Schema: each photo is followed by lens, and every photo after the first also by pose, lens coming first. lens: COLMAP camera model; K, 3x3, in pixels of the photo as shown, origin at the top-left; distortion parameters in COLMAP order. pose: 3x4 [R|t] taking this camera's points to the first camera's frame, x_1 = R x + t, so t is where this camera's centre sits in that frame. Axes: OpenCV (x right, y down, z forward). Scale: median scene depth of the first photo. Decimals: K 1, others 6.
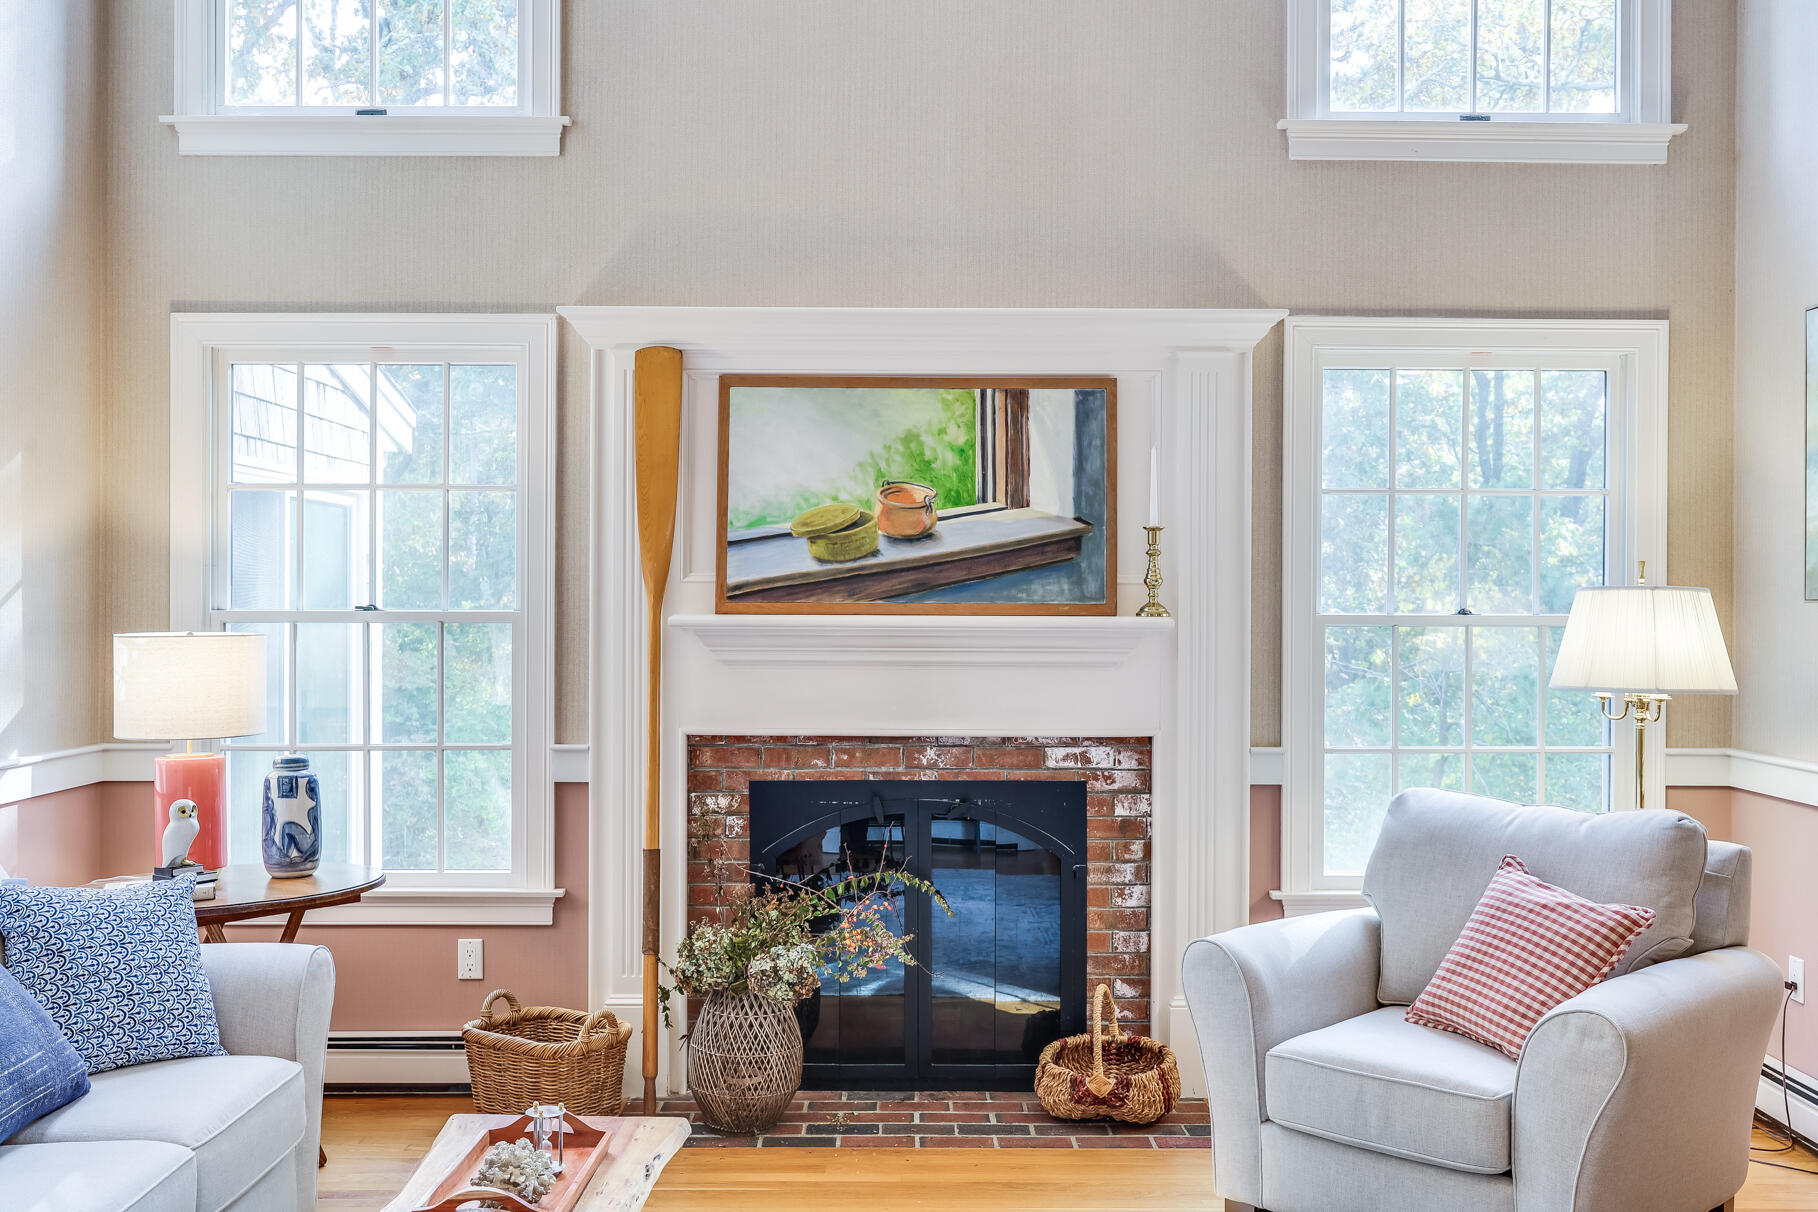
lens RADIAL K [[1701.9, 0, 902.3], [0, 1701.9, 606.2], [0, 0, 1]] dist [0.004092, 0.000000]
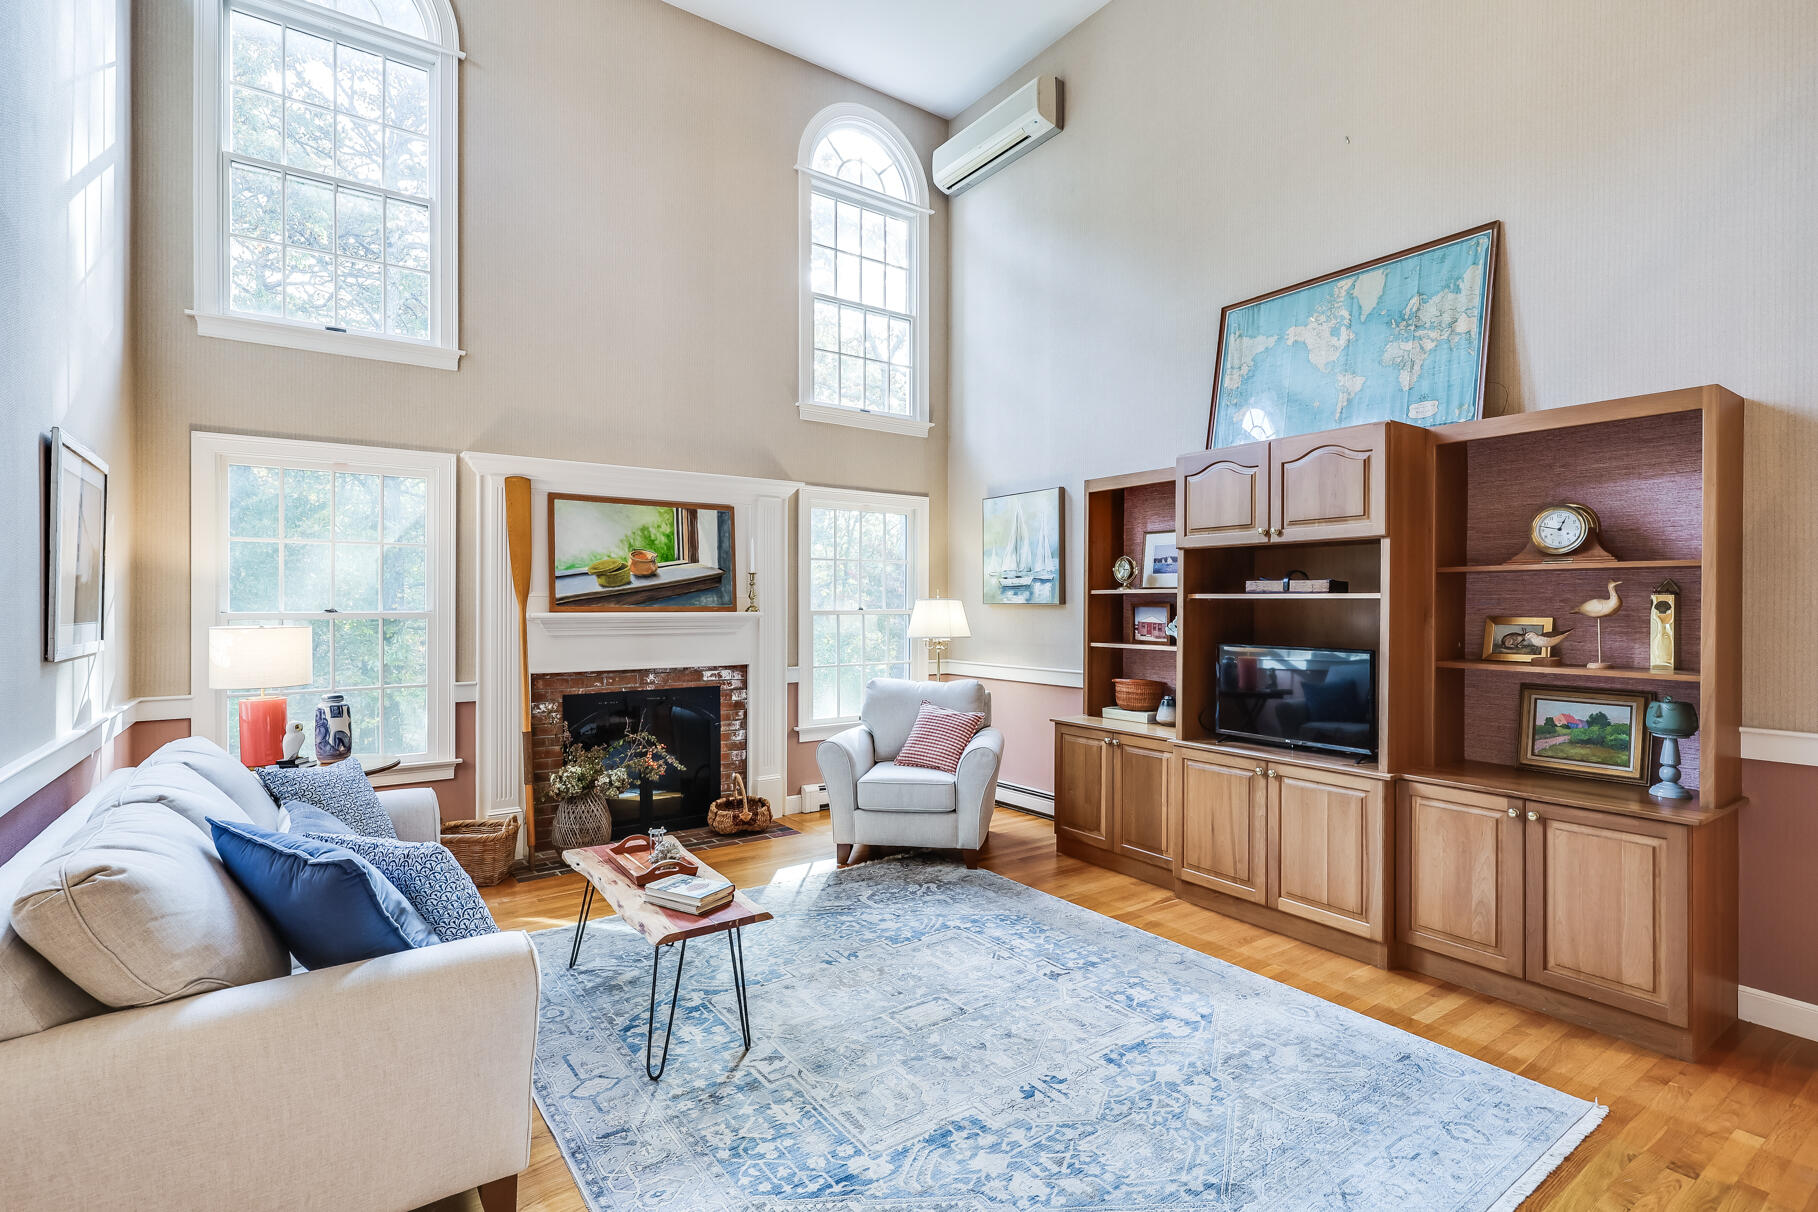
lens RADIAL K [[871.4, 0, 906.6], [0, 871.4, 604.6], [0, 0, 1]] dist [0.017946, -0.000100]
pose [[0.820128, -0.004113, 0.572165, -0.351071], [0.006179, 0.999980, -0.001669, -0.000309], [-0.572147, 0.004904, 0.820137, -0.083330]]
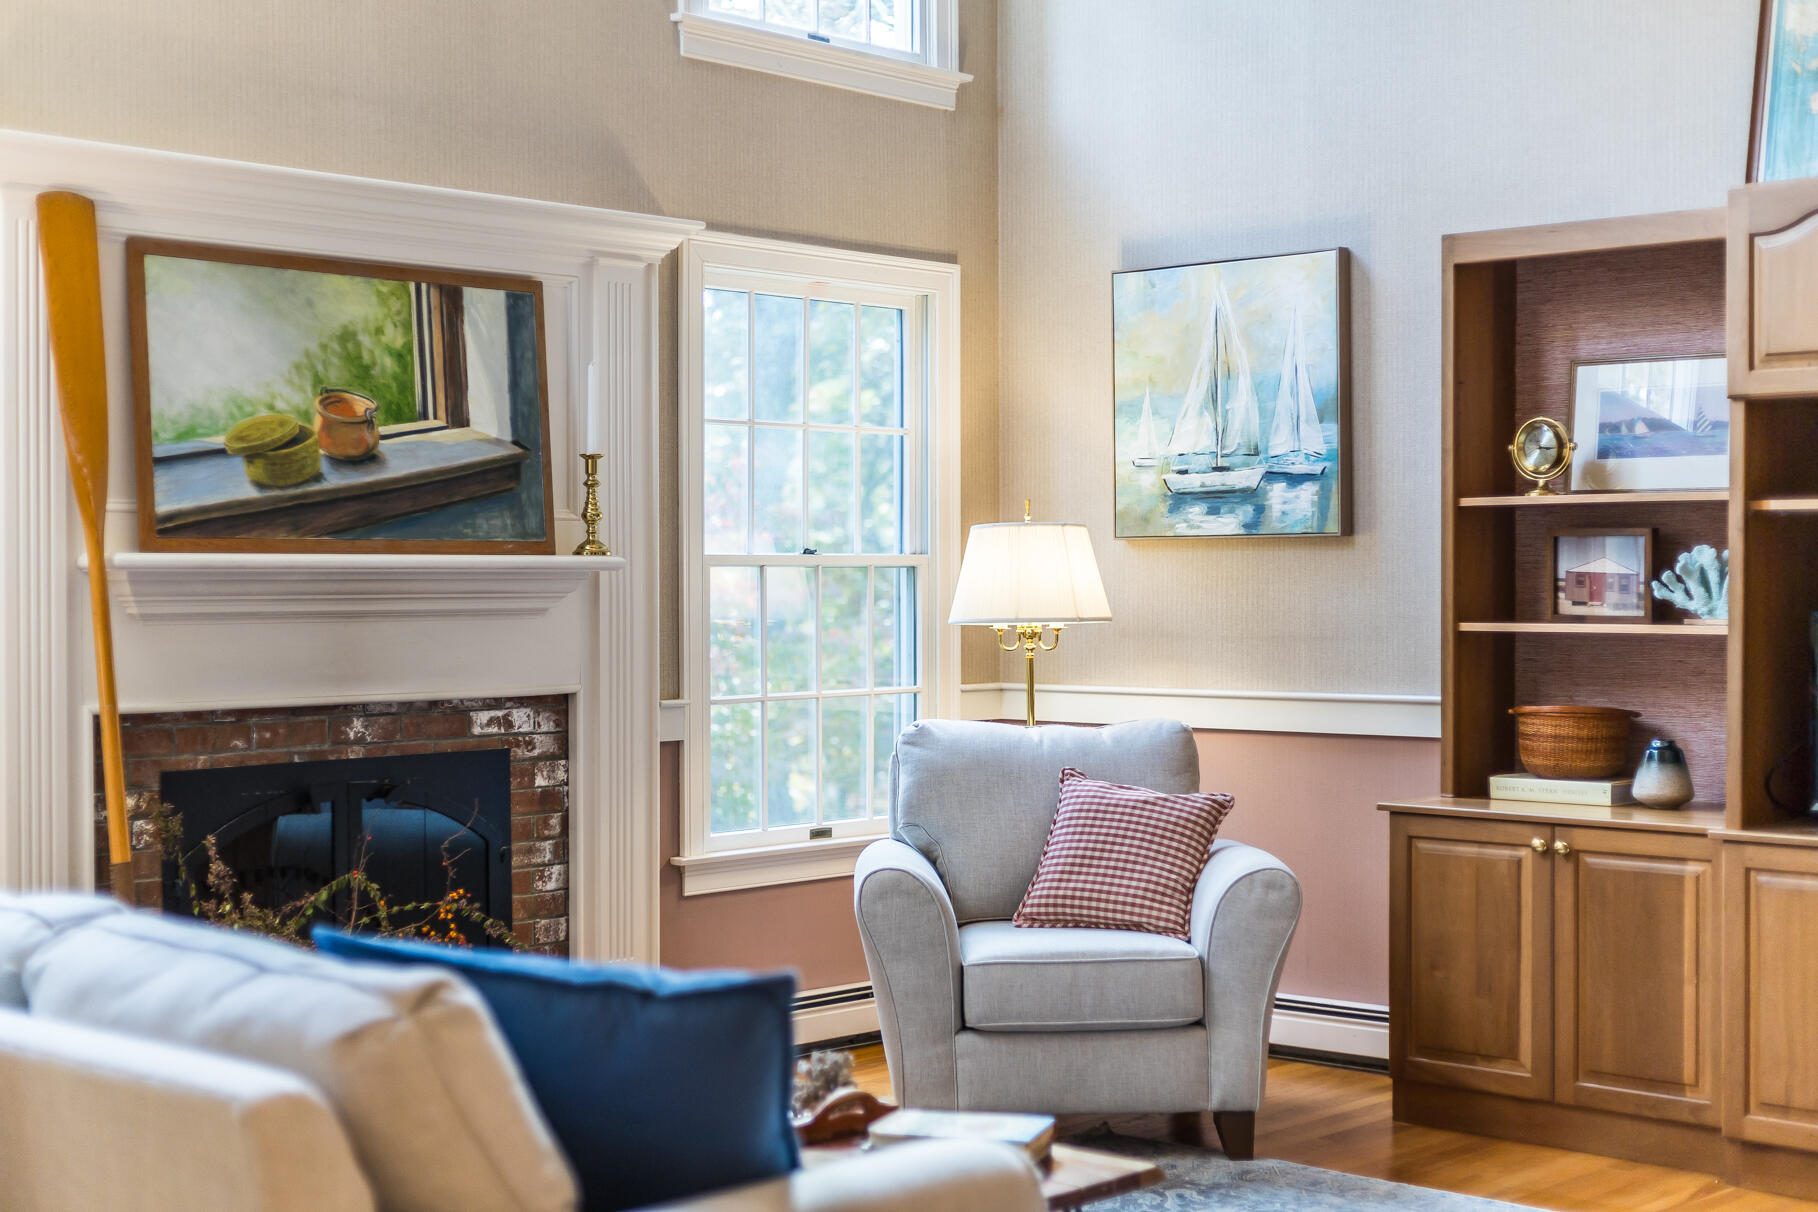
lens RADIAL K [[2644.0, 0, 910.5], [0, 2644.0, 602.9], [0, 0, 1]] dist [0.017173, 0.000000]
pose [[0.681688, -0.014372, 0.731502, -0.736515], [0.011544, 0.999894, 0.008888, 0.020116], [-0.731552, 0.002386, 0.681781, -0.057372]]
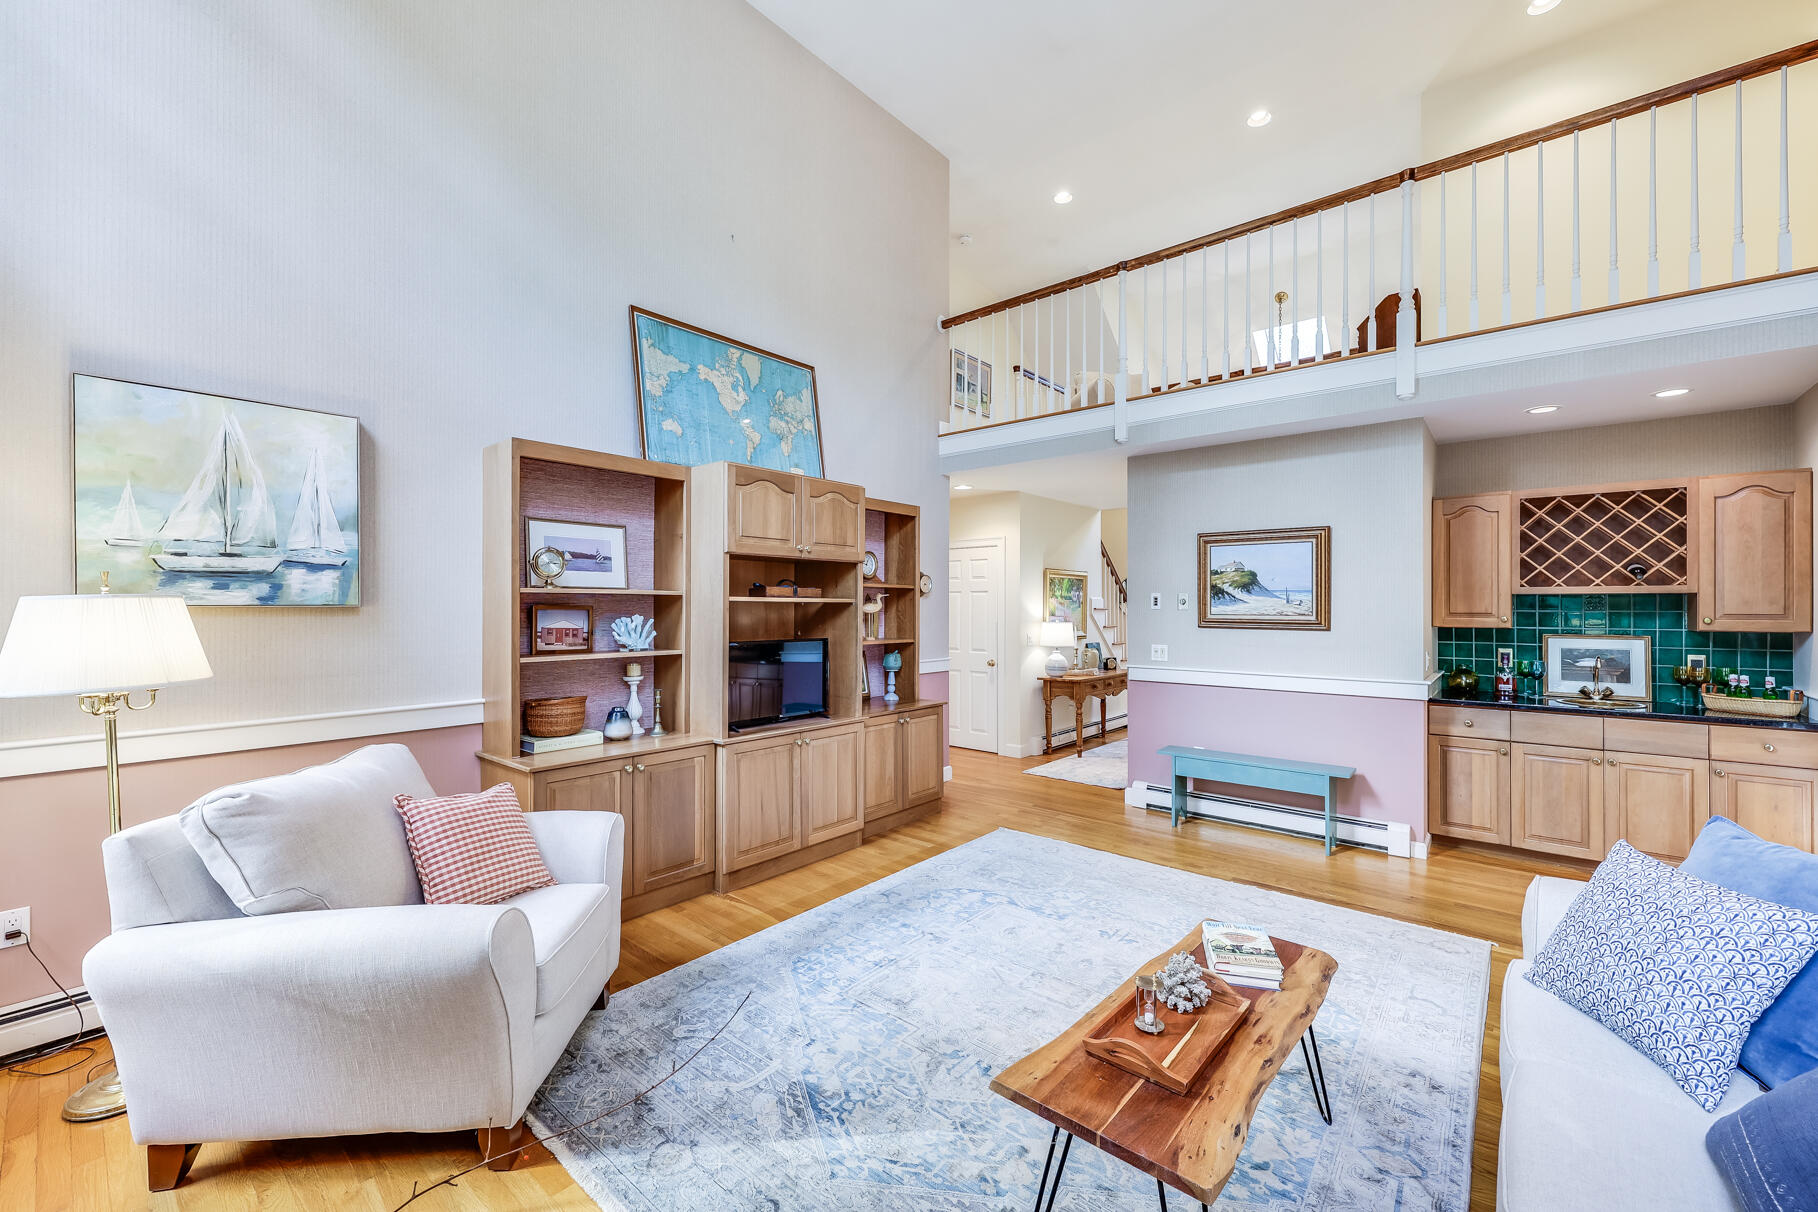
lens RADIAL K [[735.9, 0, 909.5], [0, 735.9, 604.9], [0, 0, 1]] dist [0.004535, 0.000183]
pose [[-0.762524, -0.006388, 0.646928, -0.260471], [-0.001939, 0.999969, 0.007590, -0.008430], [-0.646956, 0.004533, -0.762513, 0.932472]]
